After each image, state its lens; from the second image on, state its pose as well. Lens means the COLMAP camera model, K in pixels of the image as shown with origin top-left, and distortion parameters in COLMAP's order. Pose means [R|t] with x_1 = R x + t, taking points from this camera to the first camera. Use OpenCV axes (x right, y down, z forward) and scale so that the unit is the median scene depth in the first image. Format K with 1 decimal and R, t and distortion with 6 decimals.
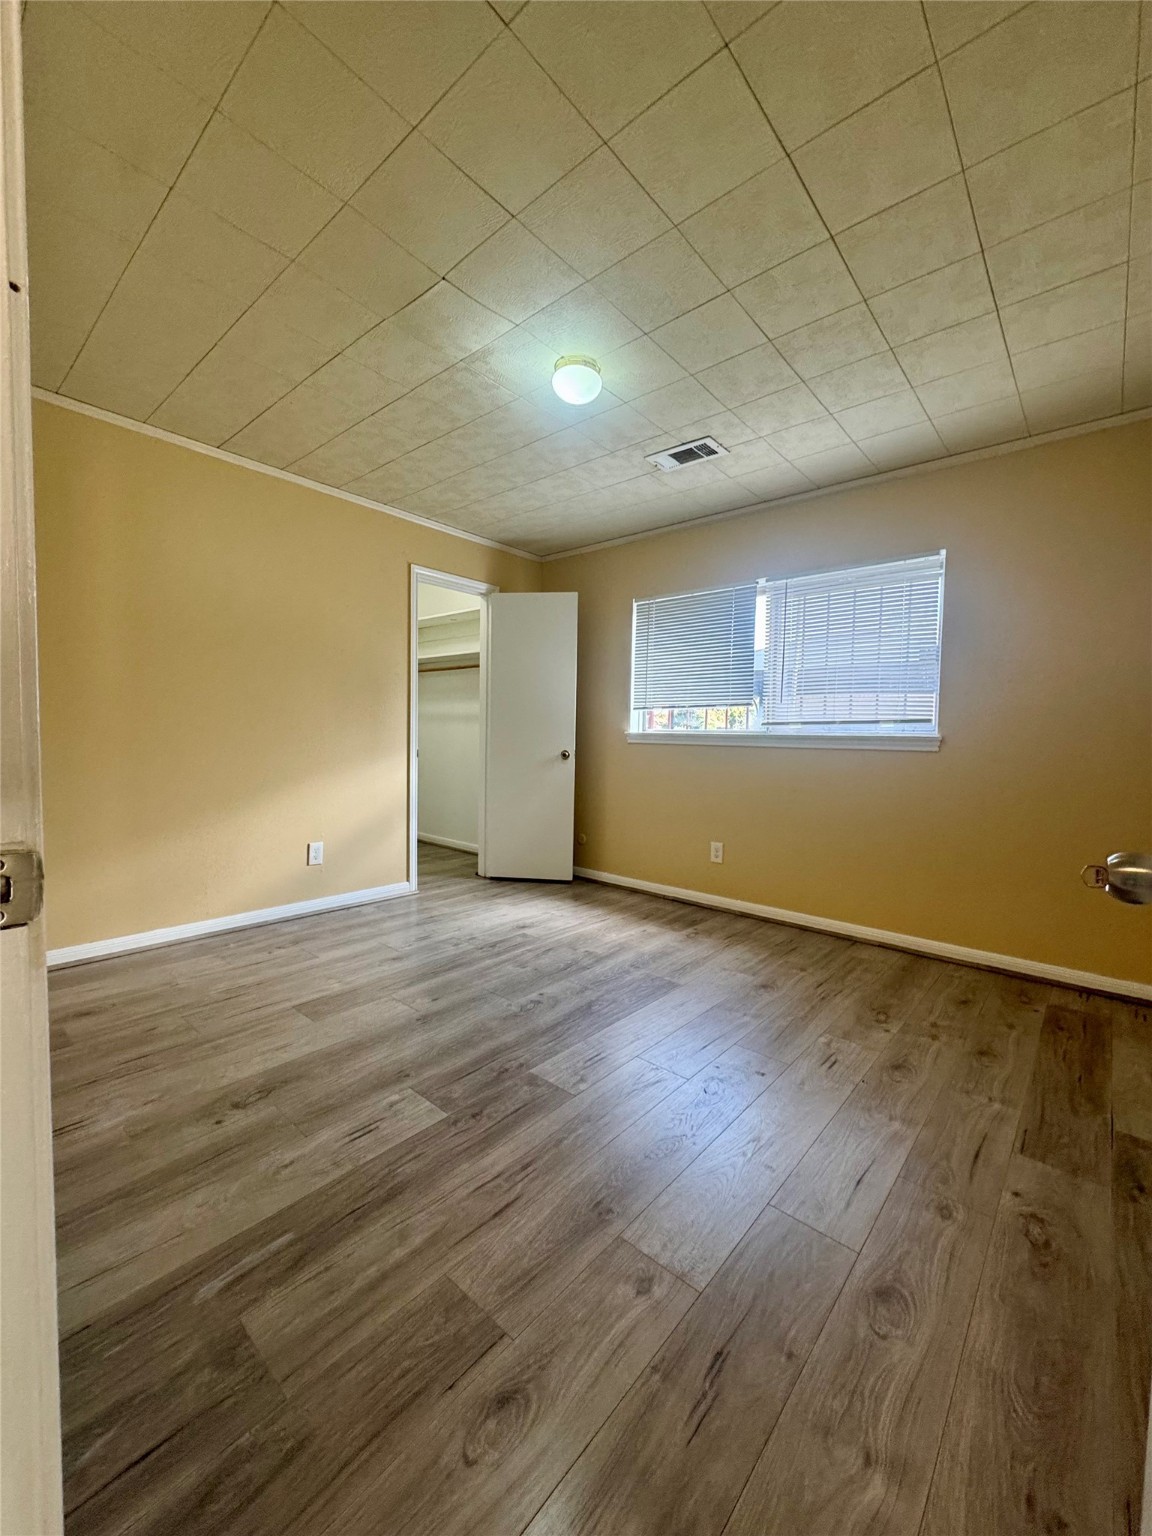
lens RADIAL K [[613.0, 0, 576.7], [0, 613.0, 762.1], [0, 0, 1]] dist [-0.004894, 0.000760]
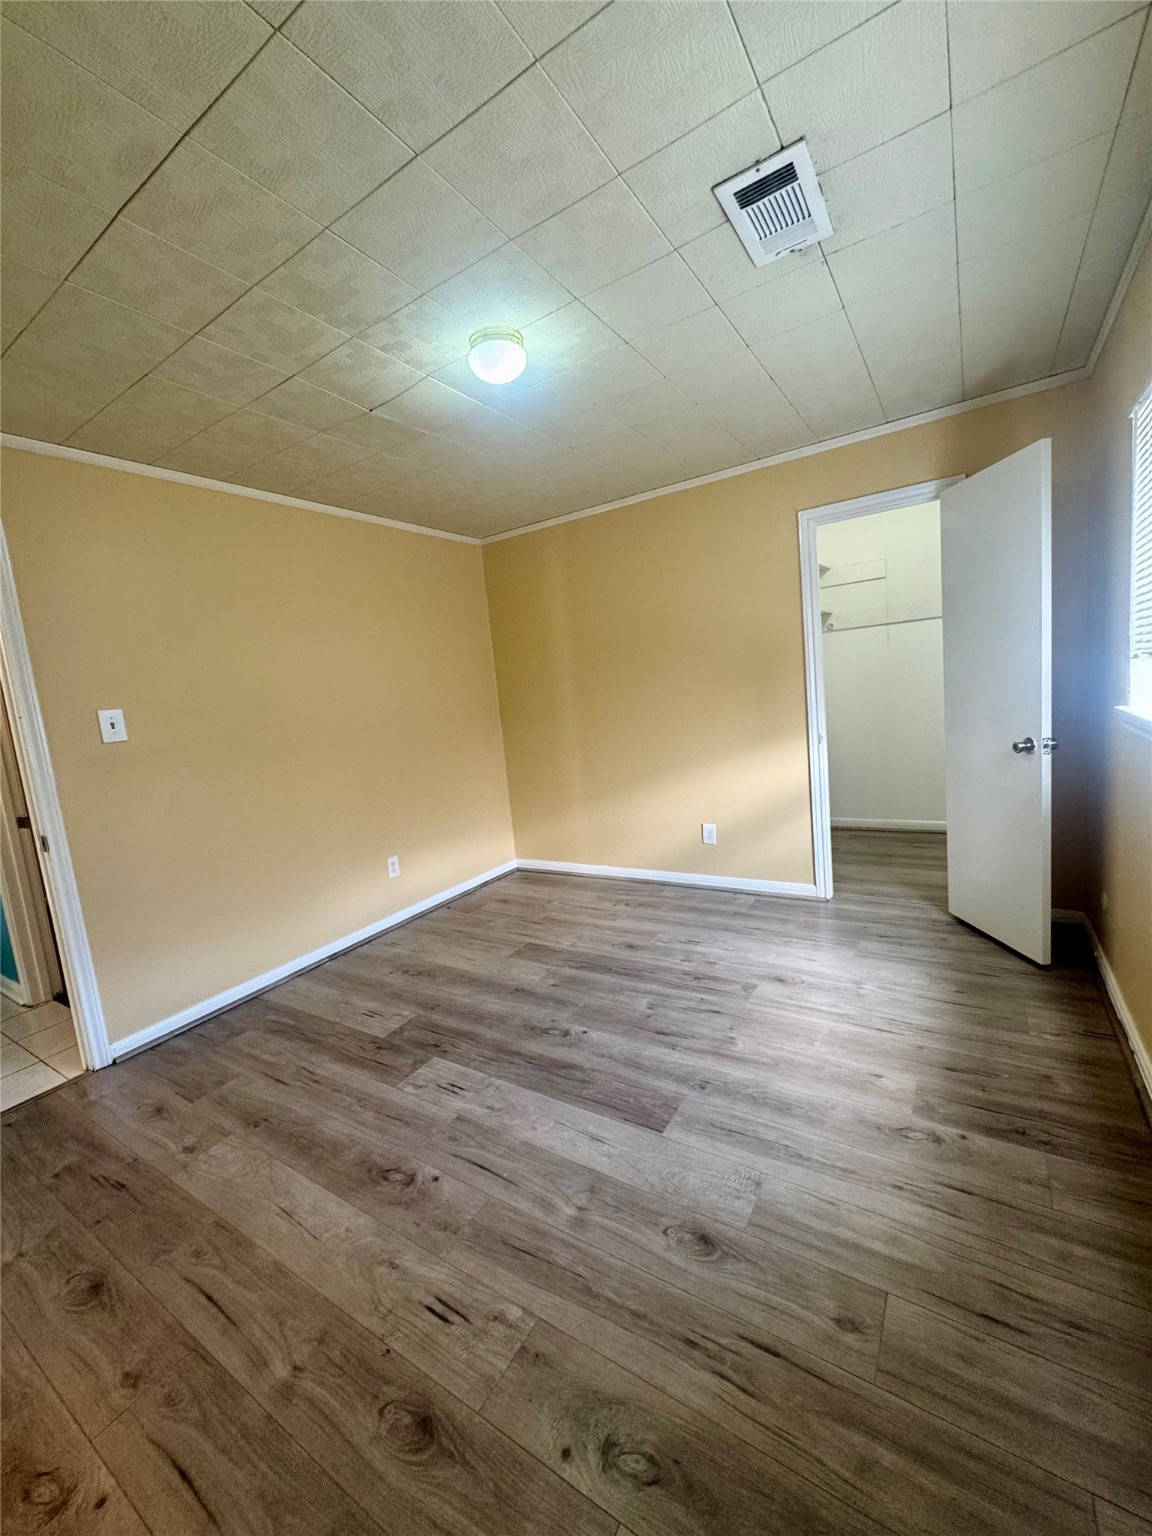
lens RADIAL K [[613.0, 0, 572.3], [0, 613.0, 765.0], [0, 0, 1]] dist [-0.004894, 0.000760]
pose [[0.138340, 0.087043, -0.986552, 0.800632], [0.053926, 0.993991, 0.095261, -0.117609], [0.988916, -0.066380, 0.132815, 0.843724]]
